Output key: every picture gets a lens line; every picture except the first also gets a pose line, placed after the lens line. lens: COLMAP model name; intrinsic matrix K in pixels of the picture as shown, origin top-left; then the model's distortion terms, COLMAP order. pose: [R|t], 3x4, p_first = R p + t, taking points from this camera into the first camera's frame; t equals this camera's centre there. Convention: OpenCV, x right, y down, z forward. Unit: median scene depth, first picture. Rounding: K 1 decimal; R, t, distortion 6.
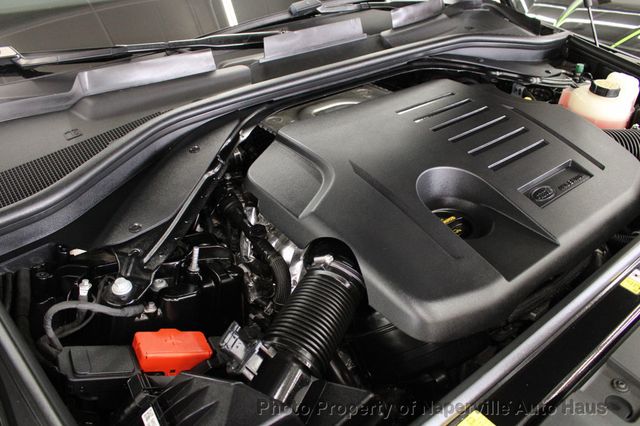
lens RADIAL K [[531.3, 0, 320.0], [0, 531.3, 213.0], [0, 0, 1]] dist [-0.171015, 0.160227]
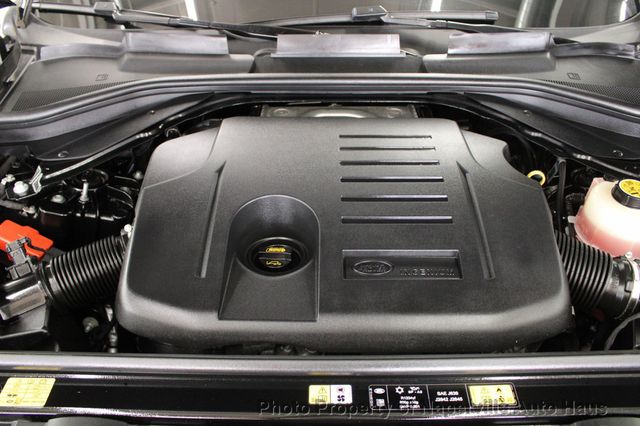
lens RADIAL K [[531.3, 0, 320.0], [0, 531.3, 213.0], [0, 0, 1]] dist [-0.171015, 0.160227]
pose [[0.776761, 0.368498, -0.510737, 0.654899], [-0.349713, 0.926811, 0.136830, -0.178945], [0.523778, 0.072328, 0.848779, 0.171352]]
